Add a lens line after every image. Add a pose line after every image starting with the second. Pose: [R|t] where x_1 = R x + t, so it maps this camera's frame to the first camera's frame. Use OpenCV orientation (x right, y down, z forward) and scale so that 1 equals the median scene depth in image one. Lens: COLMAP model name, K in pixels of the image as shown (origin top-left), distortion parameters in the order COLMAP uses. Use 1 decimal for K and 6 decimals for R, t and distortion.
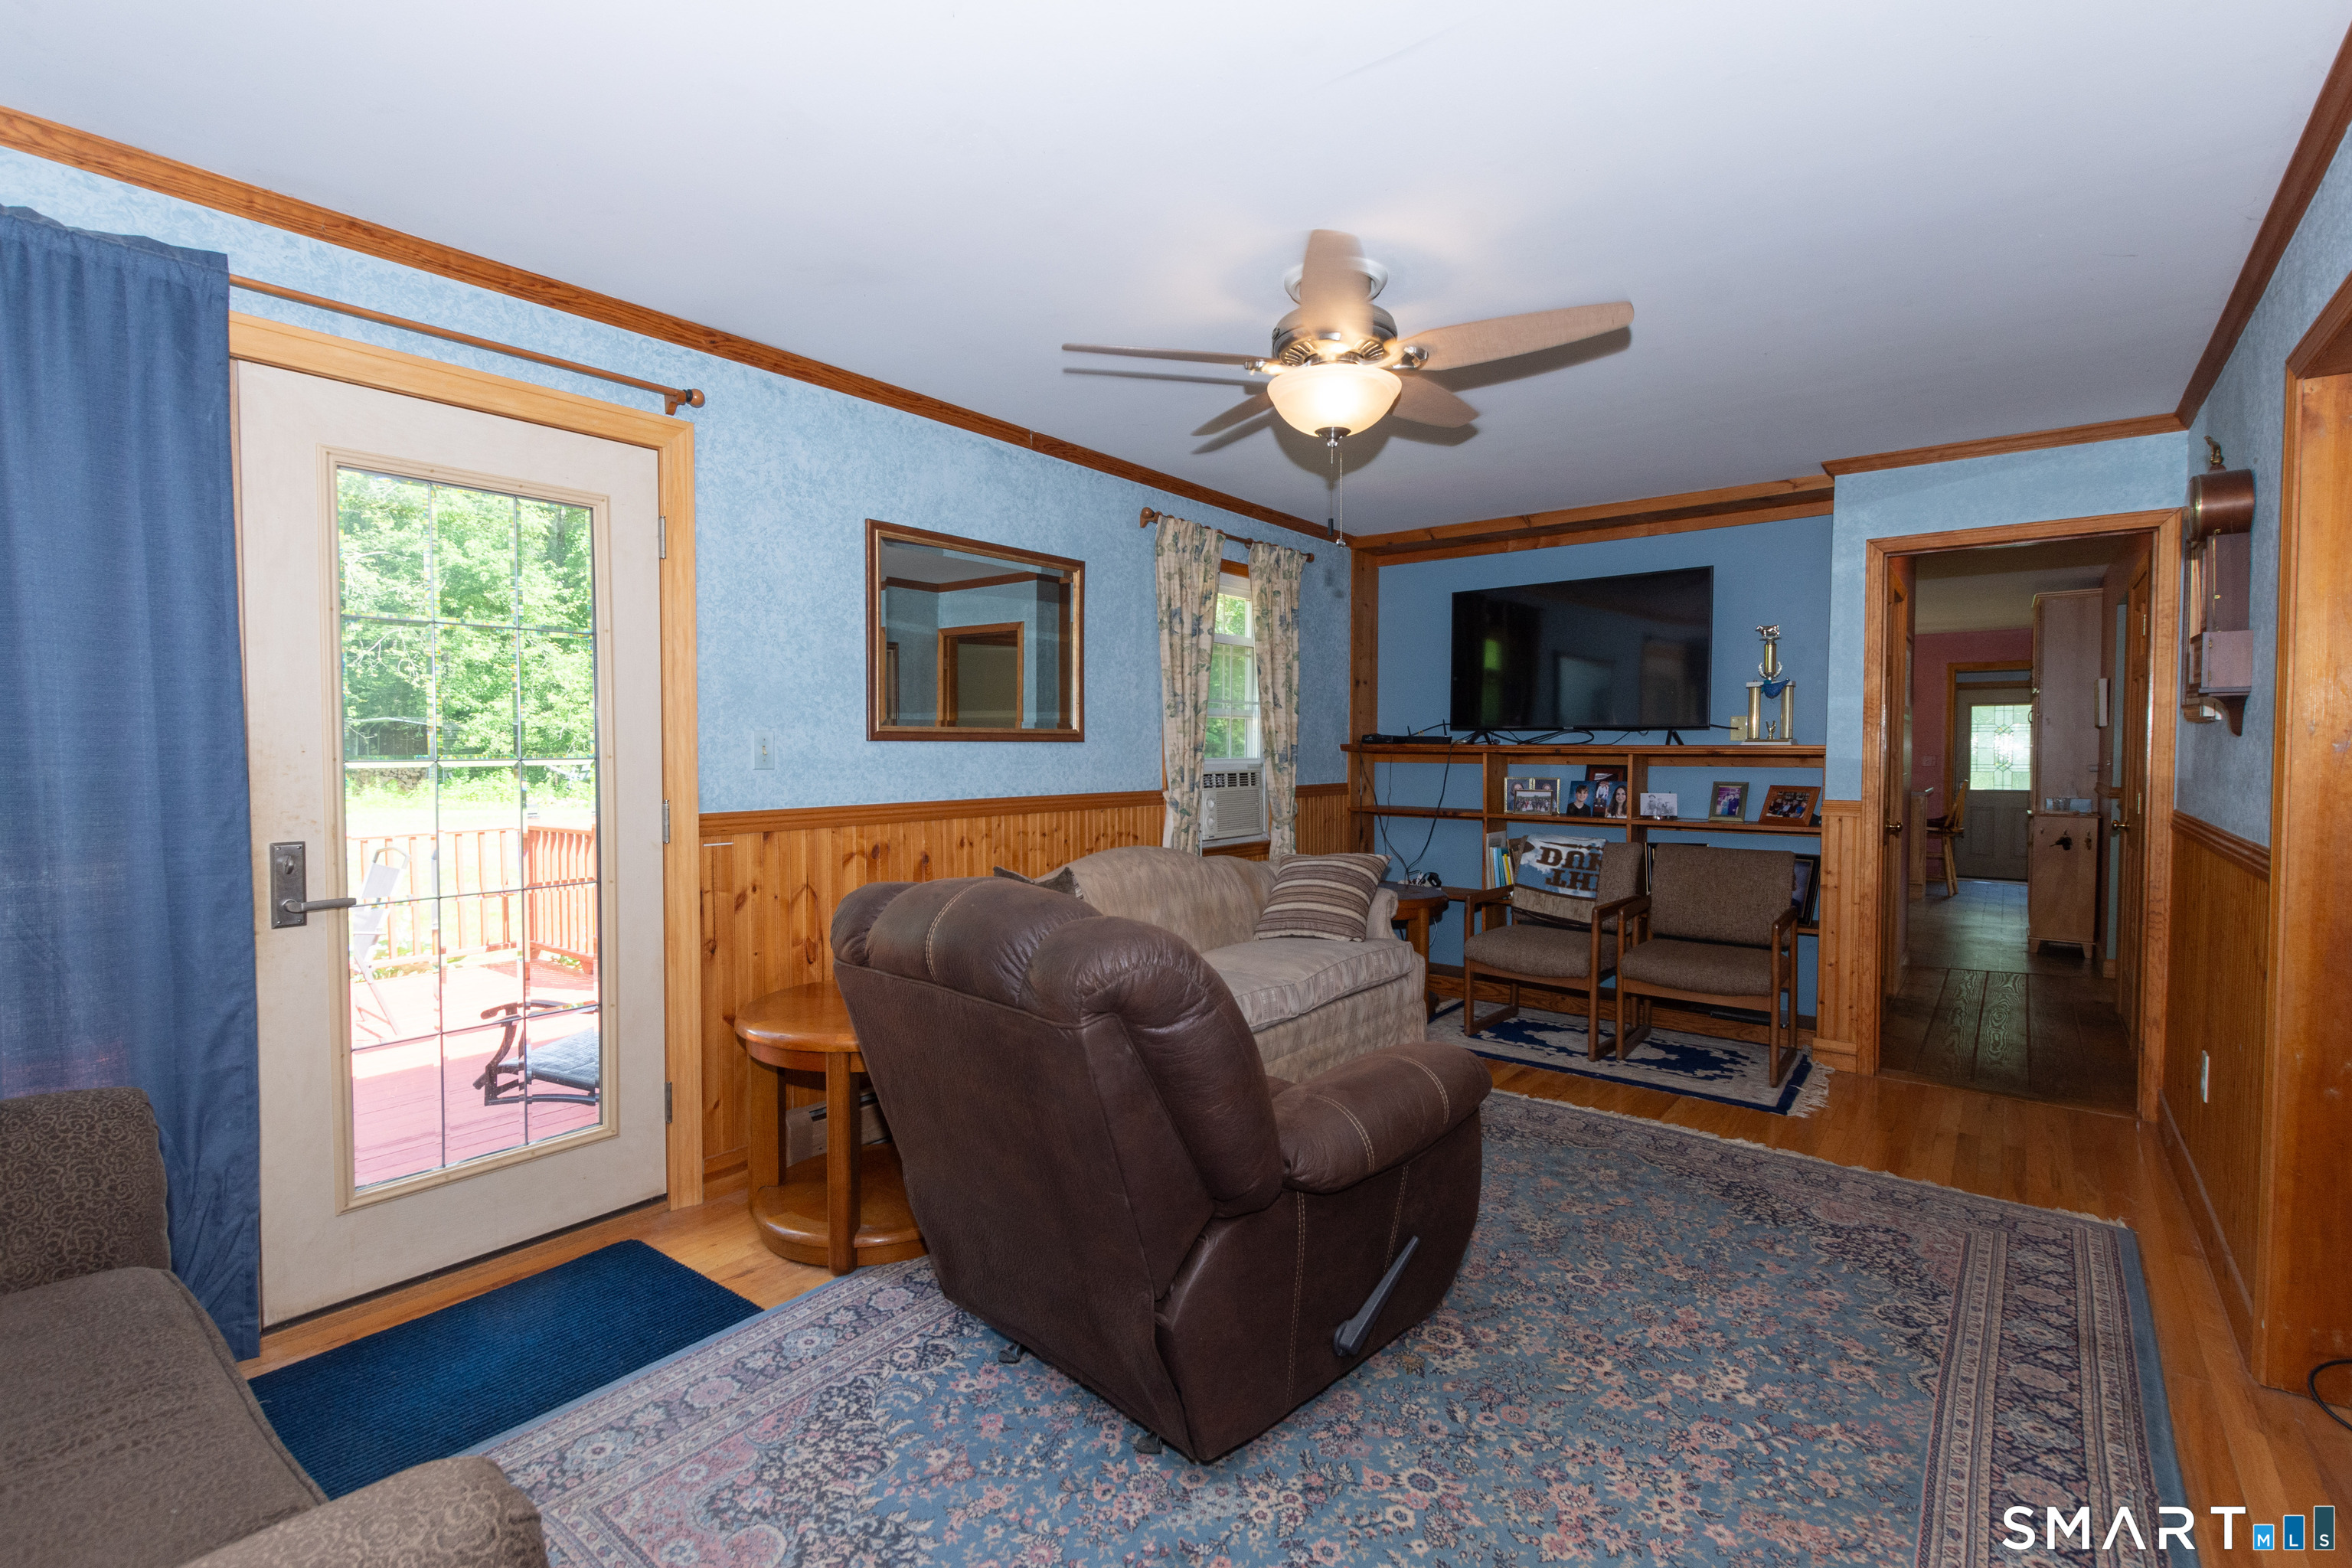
lens RADIAL K [[1062.9, 0, 1158.0], [0, 1062.9, 774.6], [0, 0, 1]] dist [0.004817, -0.000709]
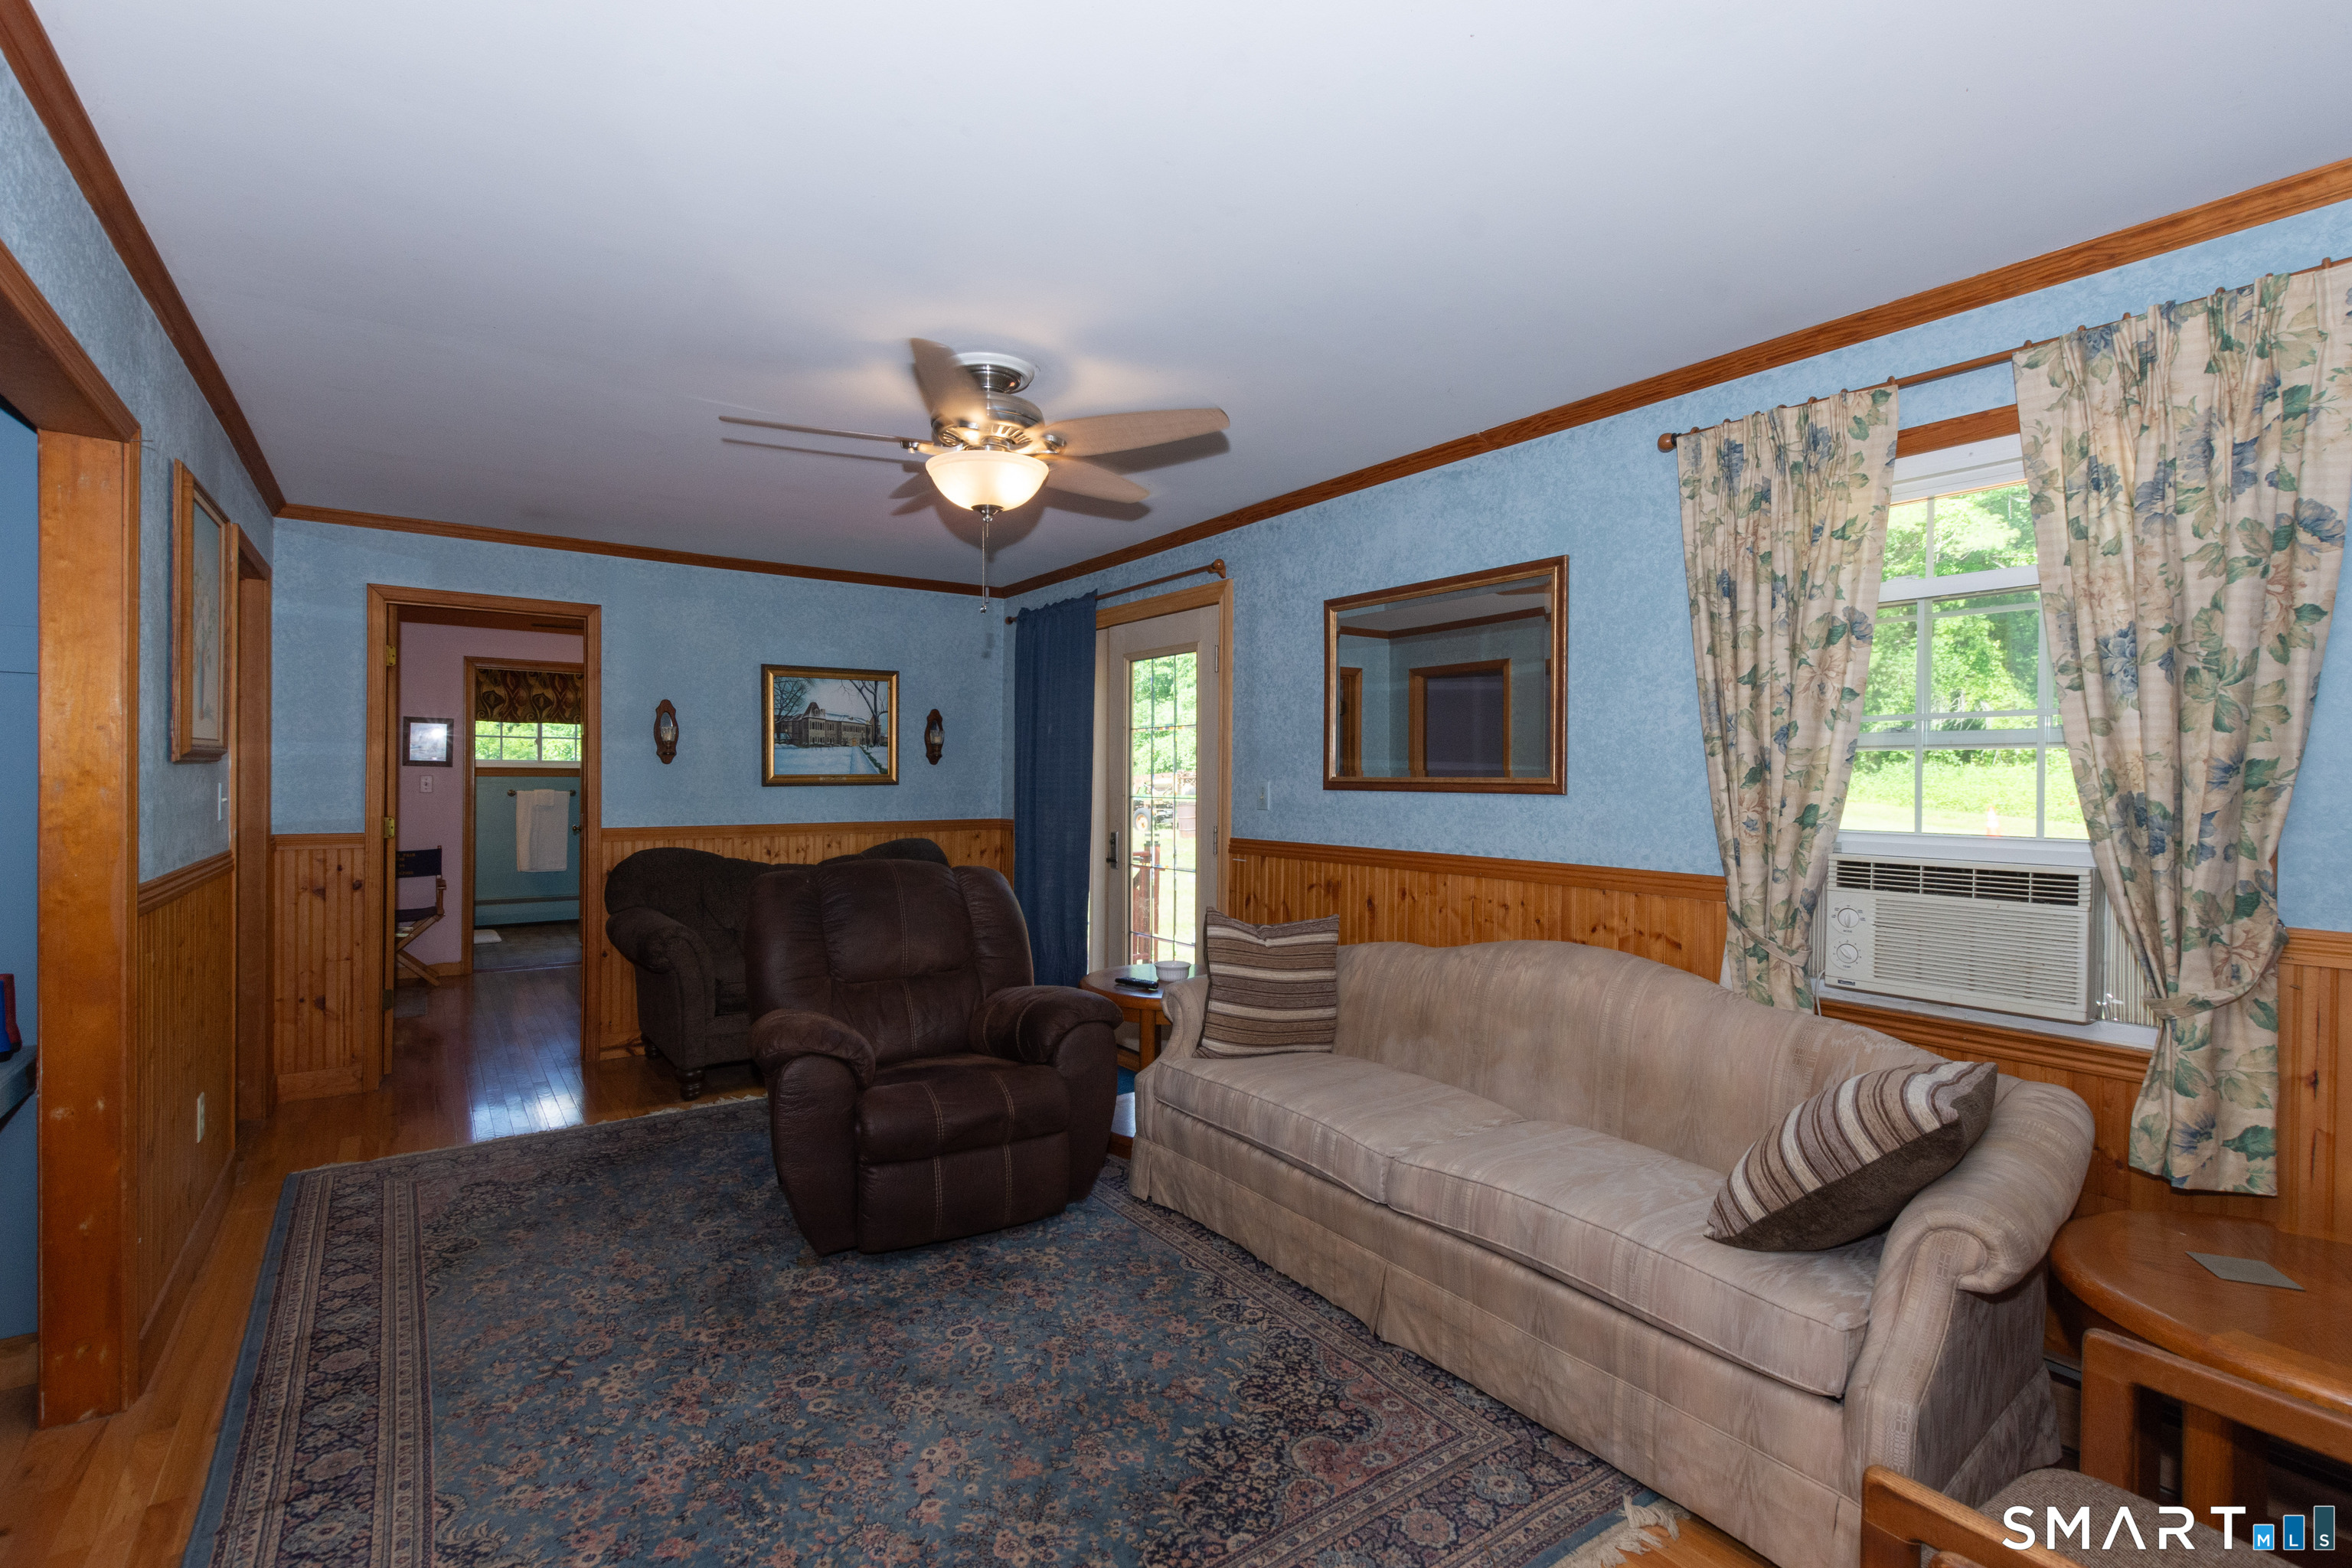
lens RADIAL K [[1062.9, 0, 1155.7], [0, 1062.9, 783.3], [0, 0, 1]] dist [0.004817, -0.000709]
pose [[-0.280667, 0.003390, -0.959799, 0.929765], [-0.033066, 0.999366, 0.013199, -0.049701], [0.959235, 0.035441, -0.280377, 1.186472]]
